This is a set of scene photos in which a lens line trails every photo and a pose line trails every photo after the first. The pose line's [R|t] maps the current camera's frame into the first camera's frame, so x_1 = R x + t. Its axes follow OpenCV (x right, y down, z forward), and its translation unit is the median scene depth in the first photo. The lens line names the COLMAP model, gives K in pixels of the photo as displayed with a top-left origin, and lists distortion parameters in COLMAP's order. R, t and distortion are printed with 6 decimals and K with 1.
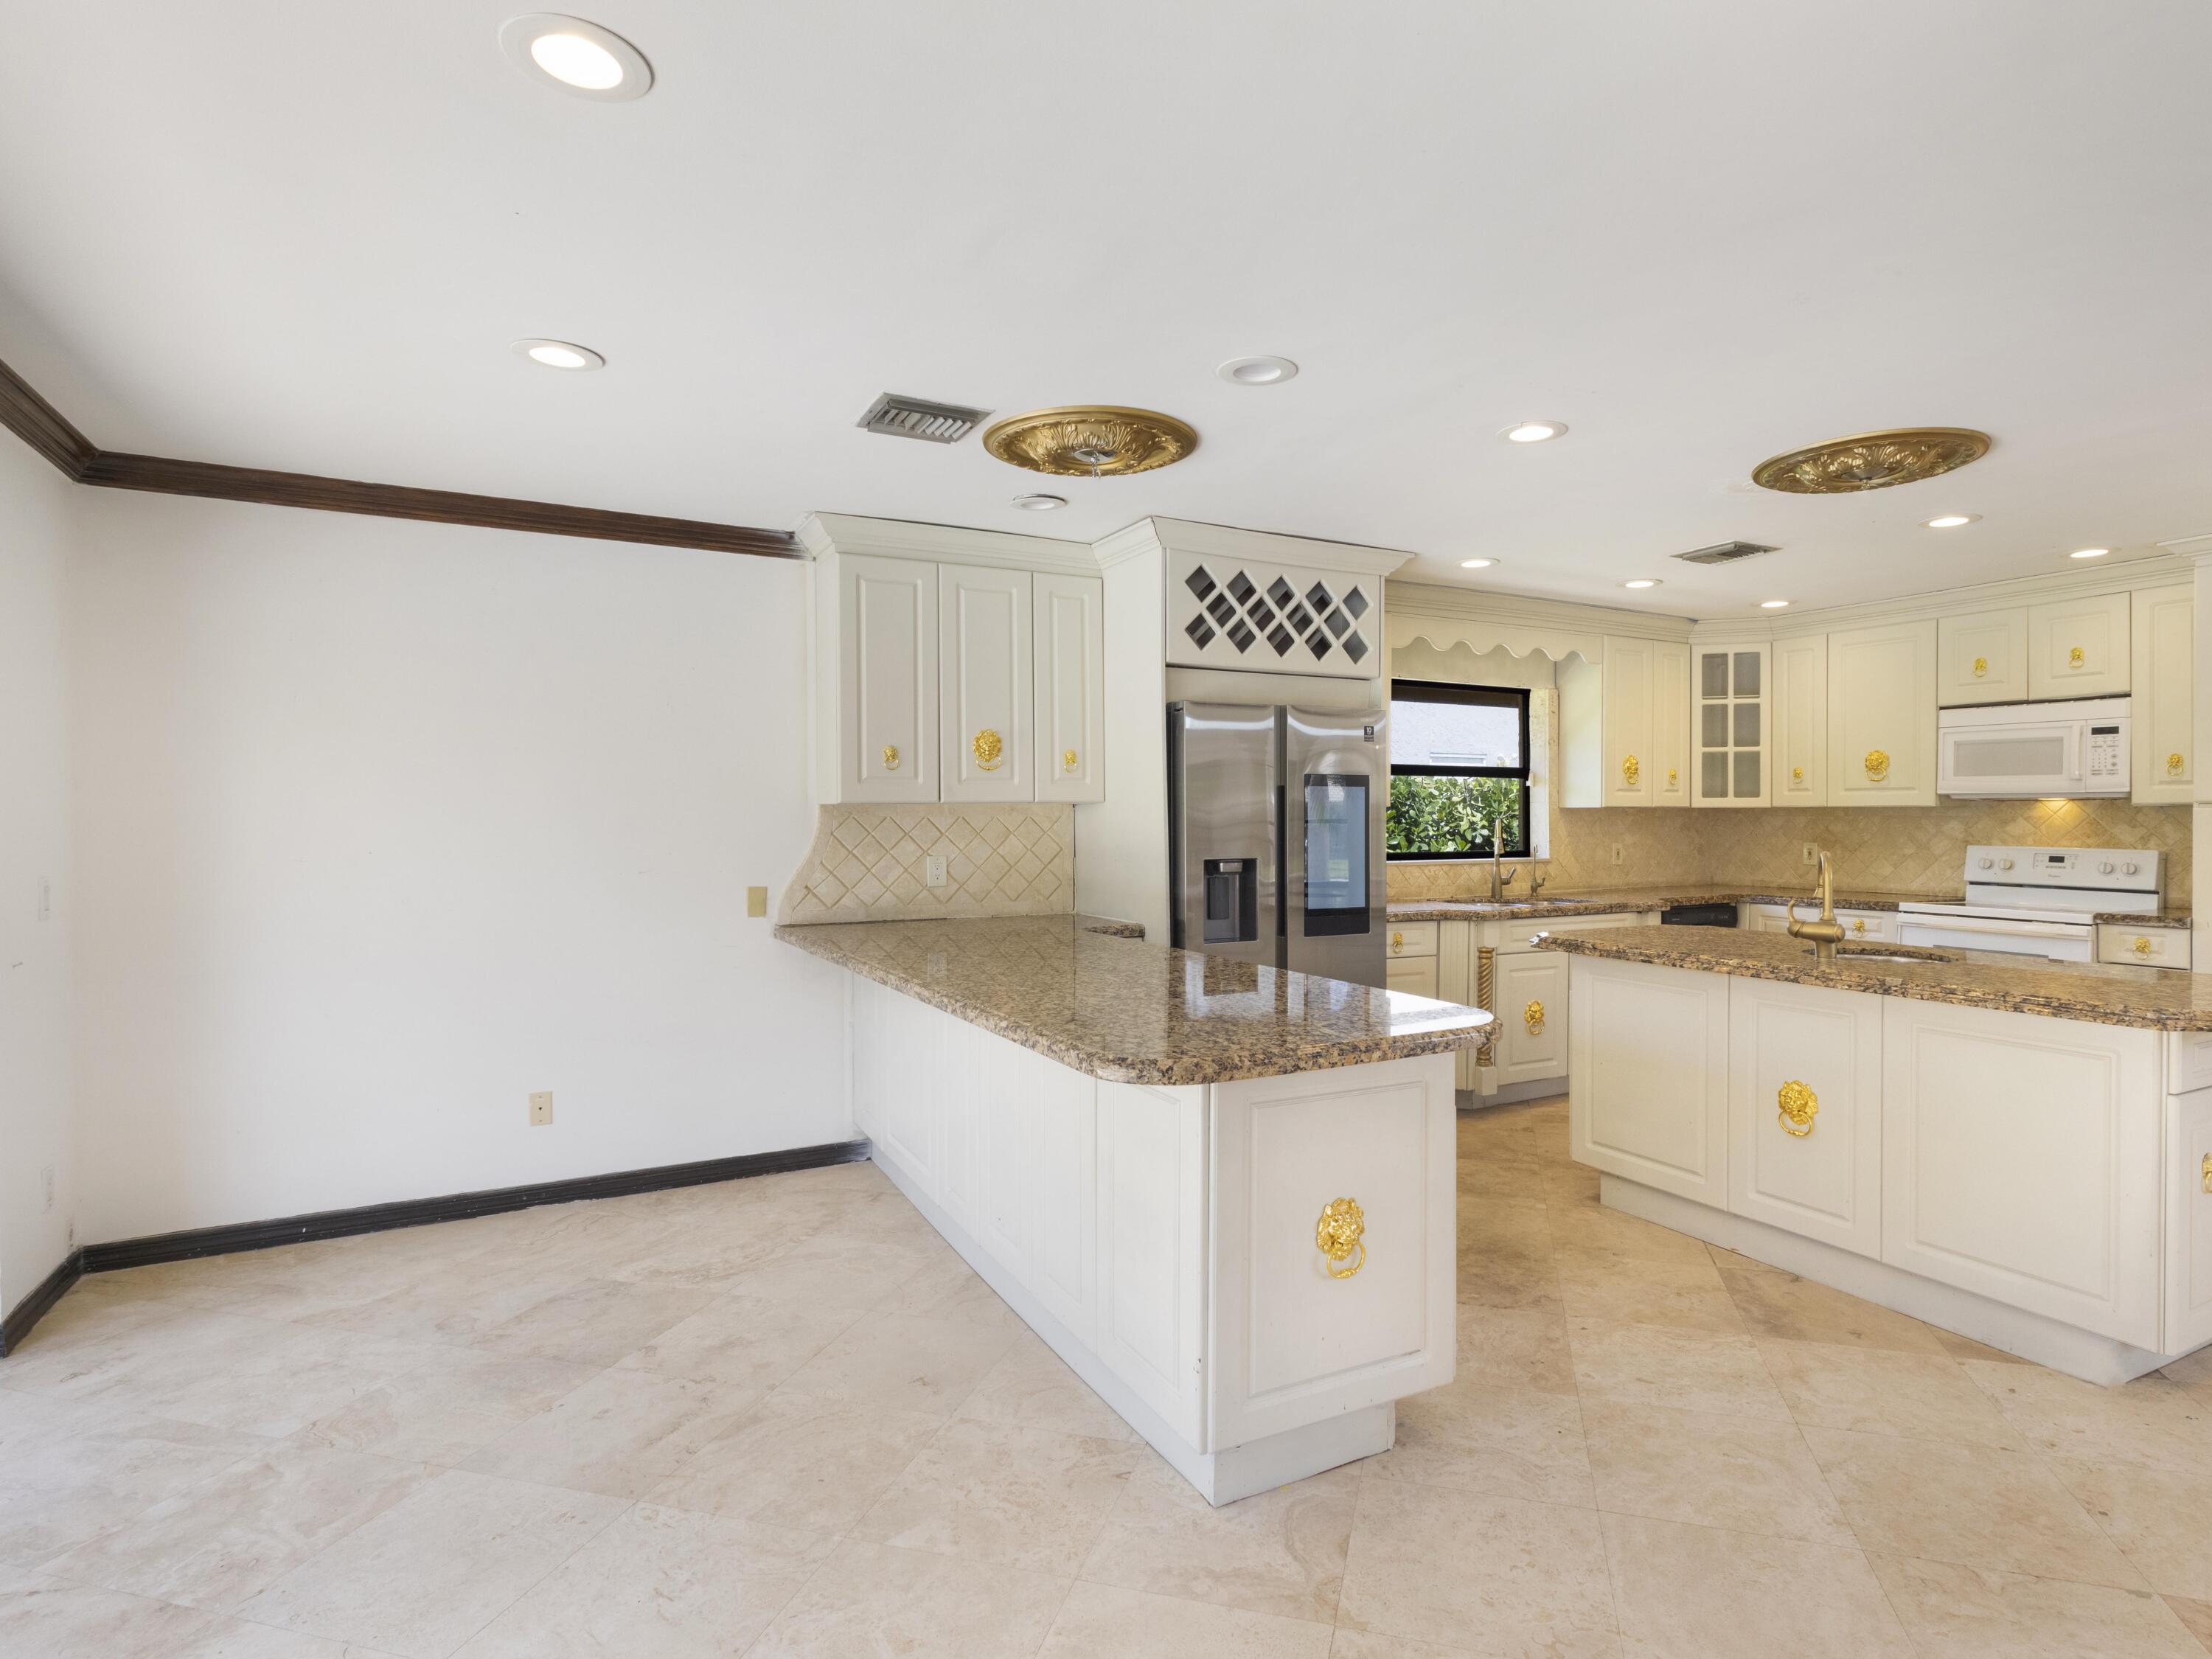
lens RADIAL K [[1182.7, 0, 1122.3], [0, 1182.7, 816.9], [0, 0, 1]] dist [-0.004232, 0.004025]
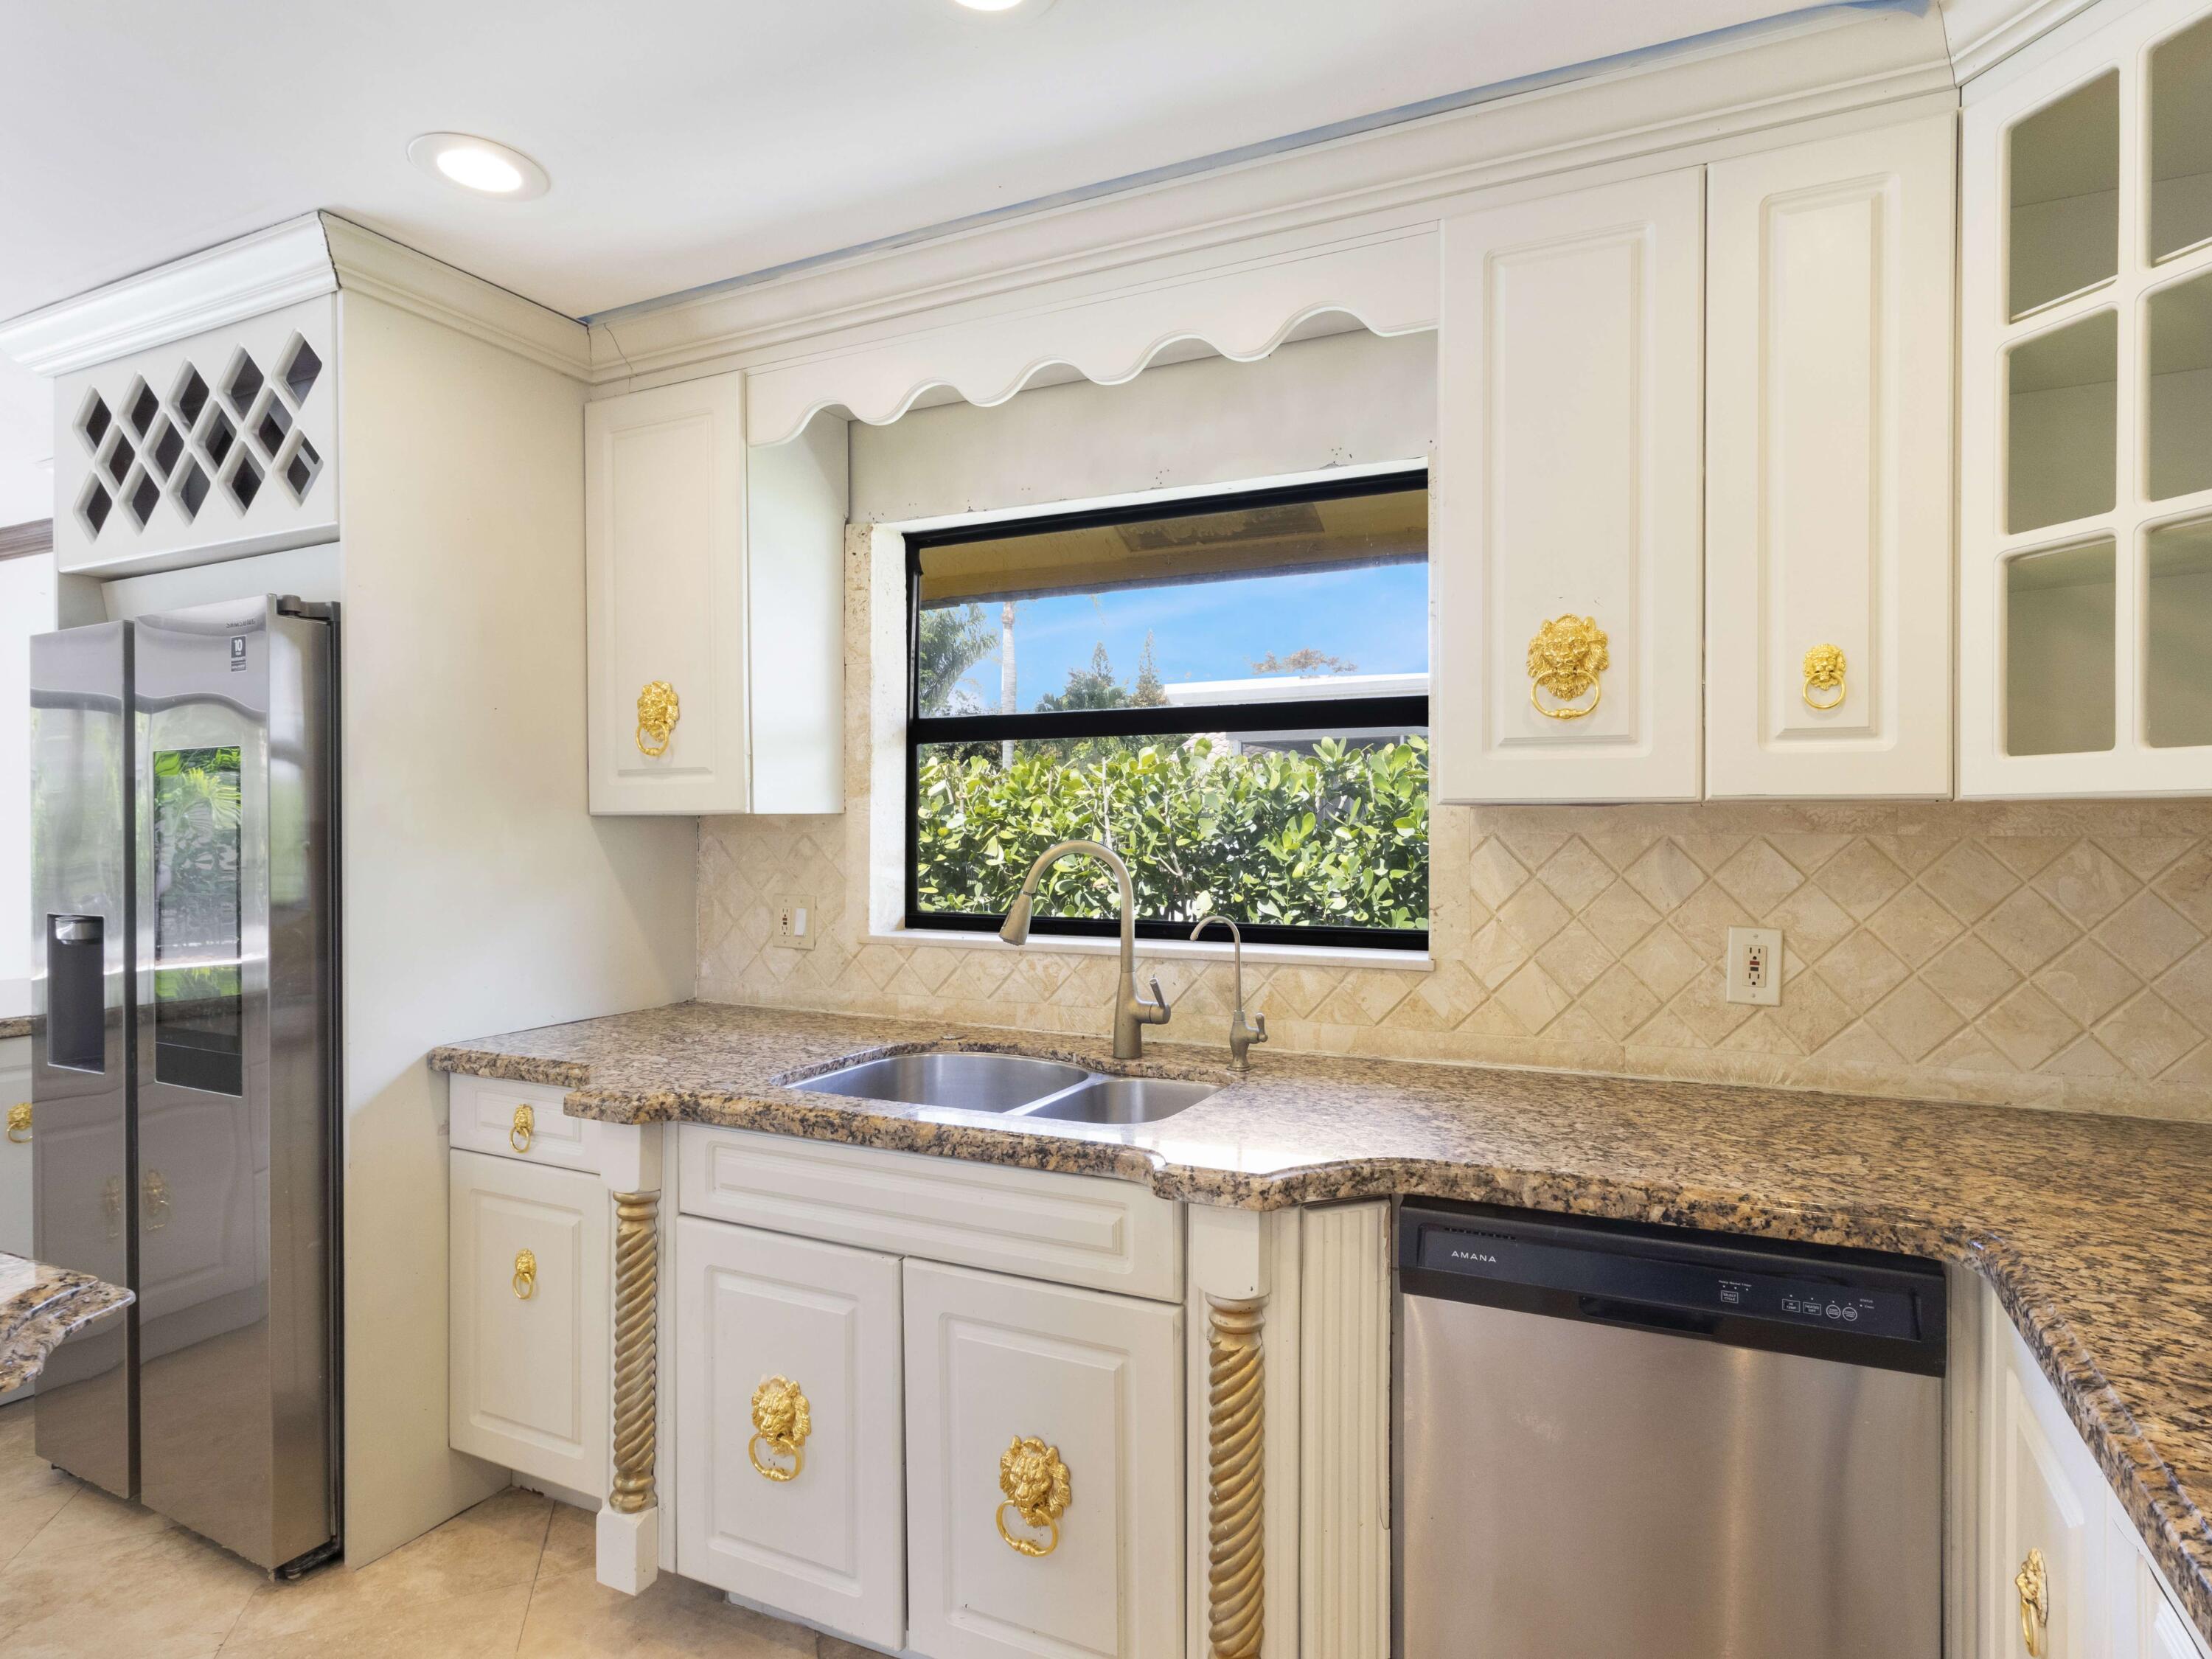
lens RADIAL K [[1173.8, 0, 1217.4], [0, 1173.8, 822.6], [0, 0, 1]] dist [0.003325, 0.000688]
pose [[0.615731, -0.003035, -0.787950, 0.737502], [0.001133, 0.999995, -0.002966, -0.003425], [0.787955, 0.000933, 0.615732, 0.947695]]
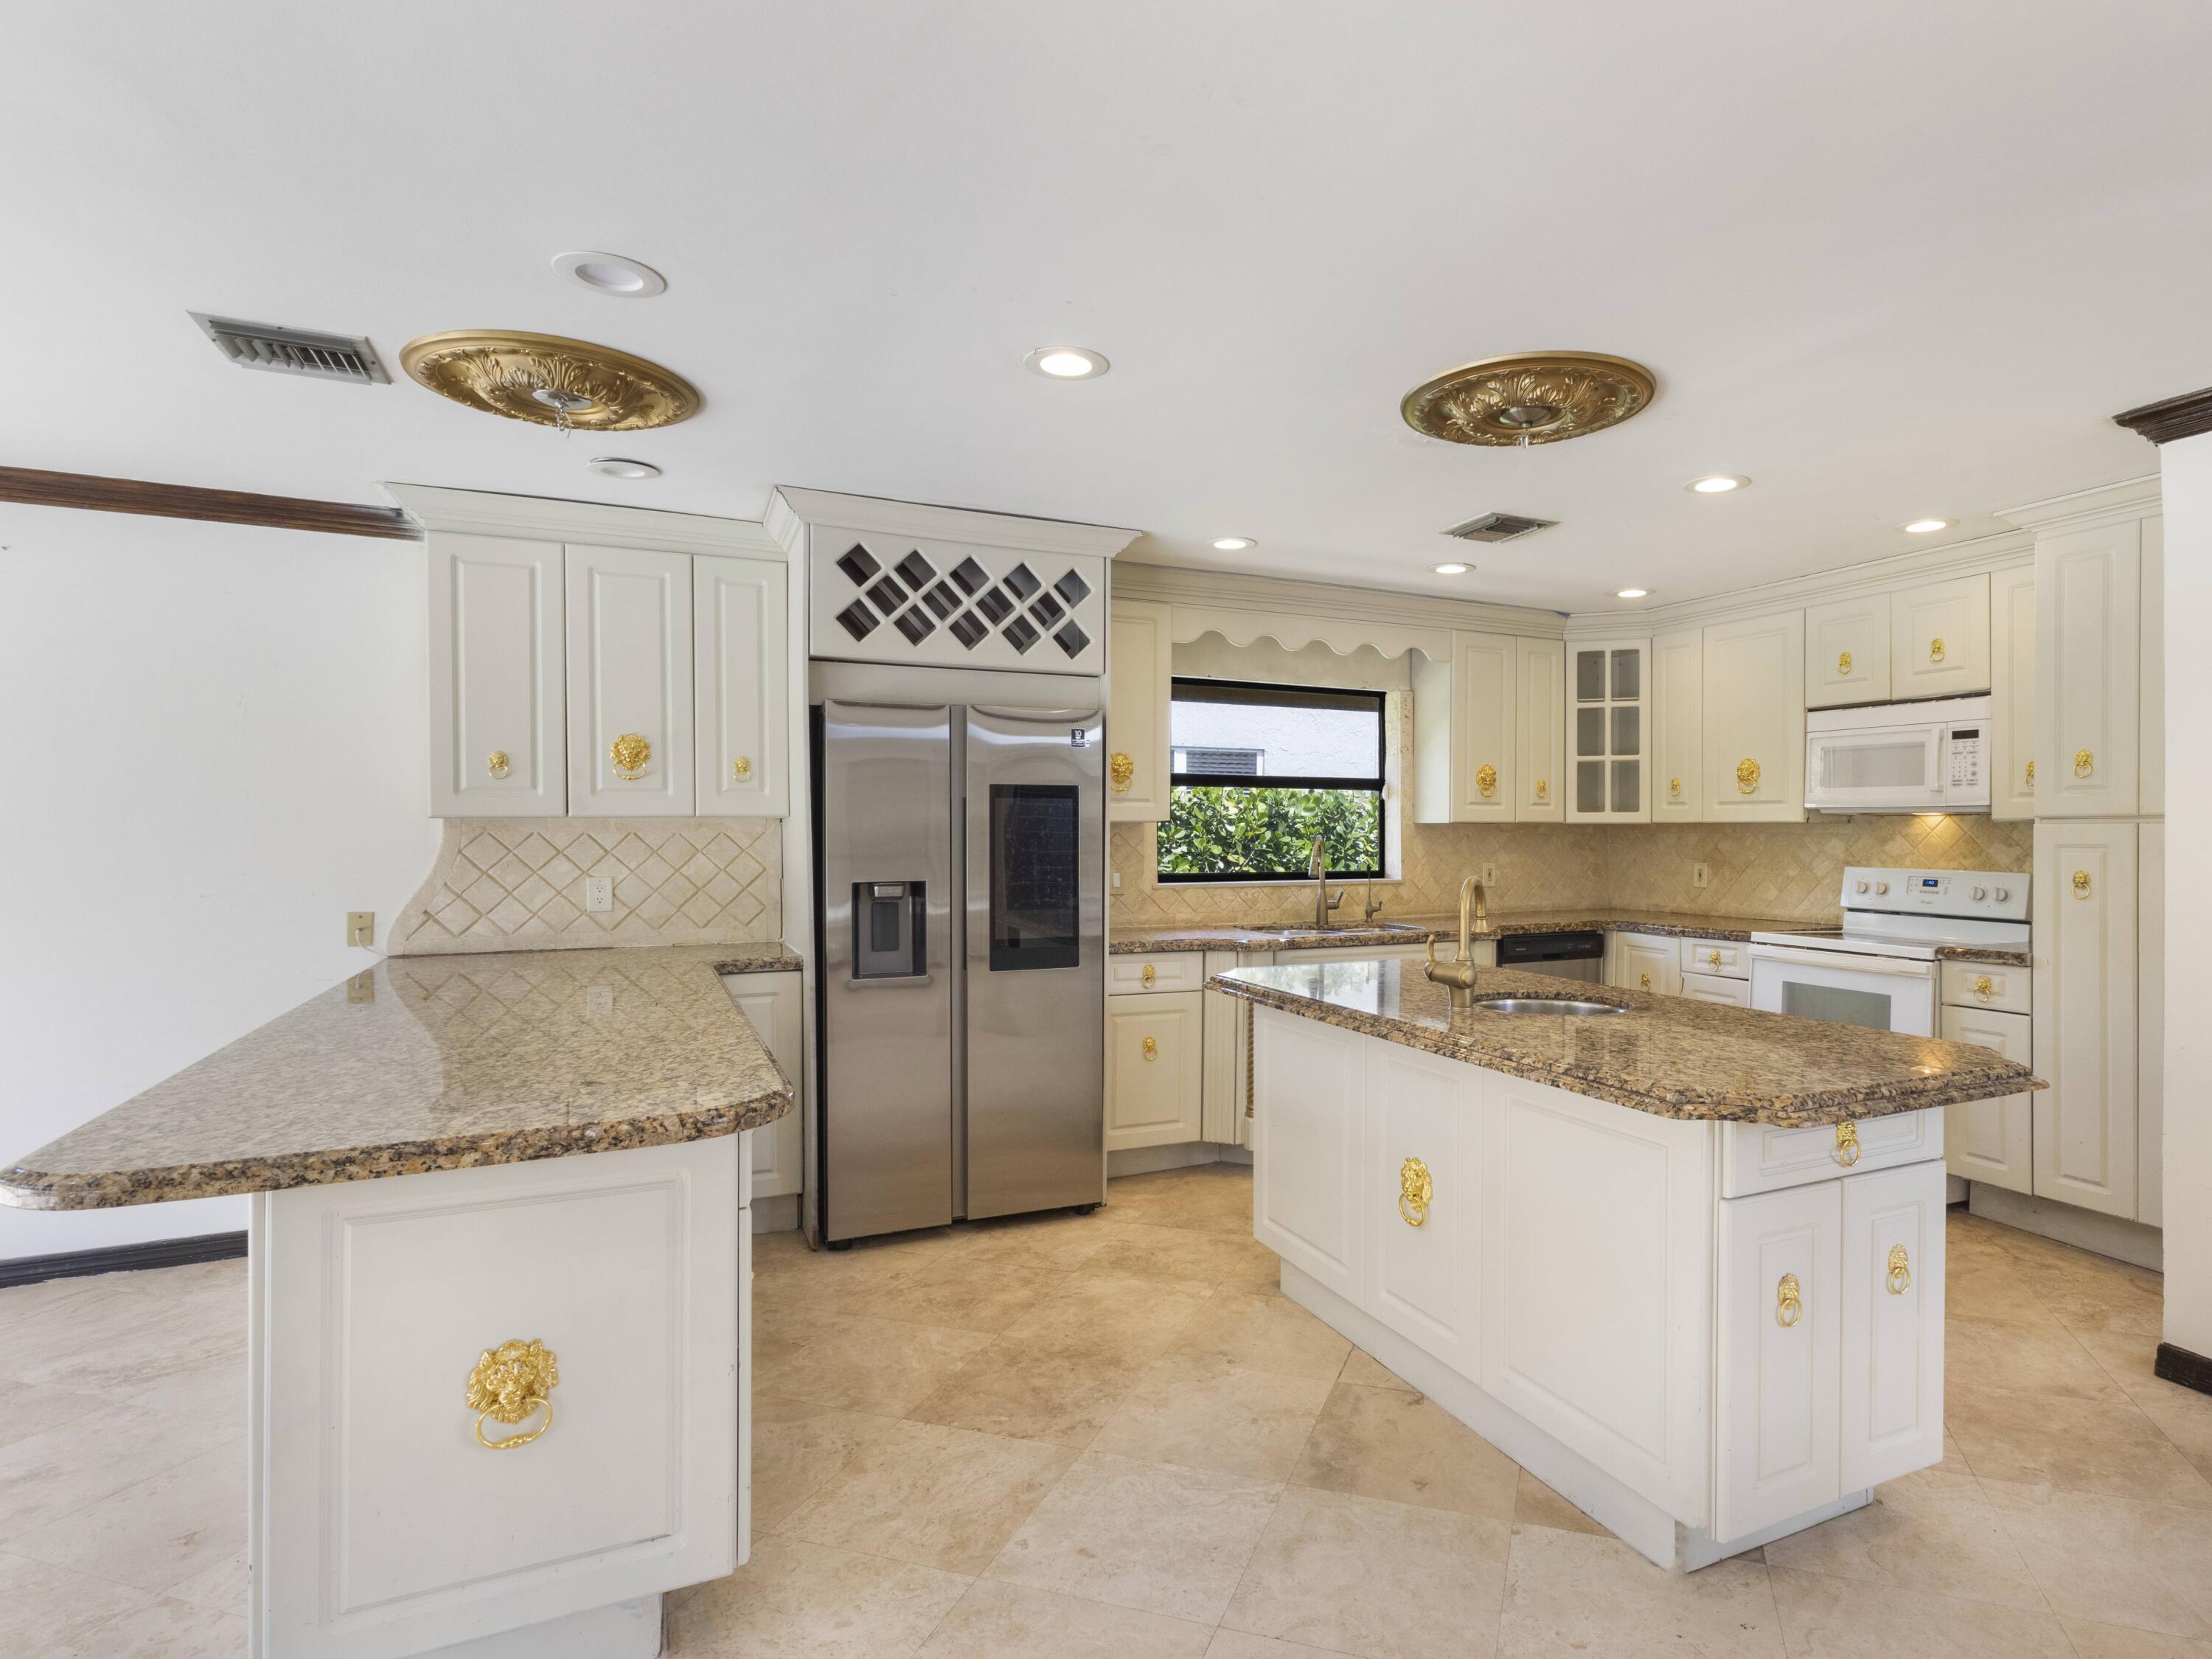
lens RADIAL K [[1182.7, 0, 1221.6], [0, 1182.7, 830.7], [0, 0, 1]] dist [-0.004232, 0.004025]
pose [[0.999613, 0.001206, -0.027778, 0.315073], [-0.001239, 0.999999, -0.001149, -0.001117], [0.027776, 0.001183, 0.999613, 0.123754]]
